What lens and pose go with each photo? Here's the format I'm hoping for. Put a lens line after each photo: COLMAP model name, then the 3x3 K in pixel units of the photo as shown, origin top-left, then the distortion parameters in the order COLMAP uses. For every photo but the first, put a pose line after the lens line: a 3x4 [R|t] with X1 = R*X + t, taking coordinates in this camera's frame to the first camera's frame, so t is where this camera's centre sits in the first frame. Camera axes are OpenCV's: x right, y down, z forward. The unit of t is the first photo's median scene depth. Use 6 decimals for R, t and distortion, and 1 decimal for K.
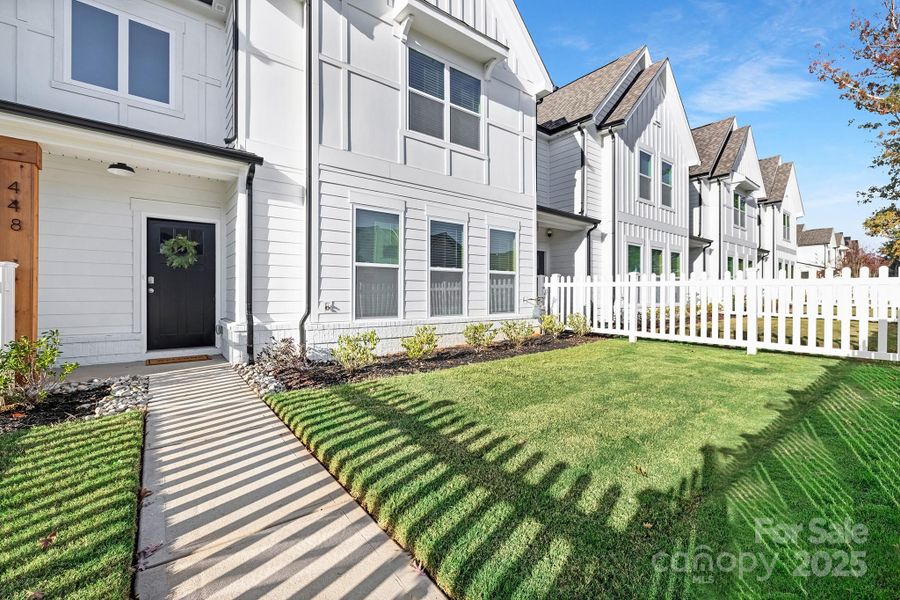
lens RADIAL K [[383.9, 0, 452.7], [0, 383.9, 295.5], [0, 0, 1]] dist [0.001298, 0.000159]
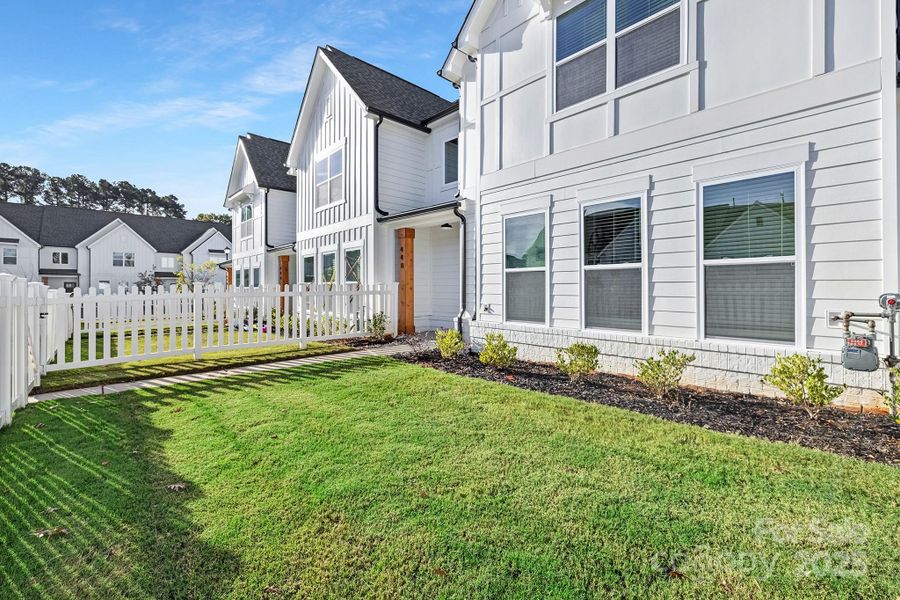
lens RADIAL K [[411.2, 0, 451.7], [0, 411.2, 293.0], [0, 0, 1]] dist [0.000360, -0.000234]
pose [[0.043573, 0.006265, -0.999031, 0.827950], [-0.008711, 0.999945, 0.005891, -0.021880], [0.999012, 0.008446, 0.043625, 0.733343]]
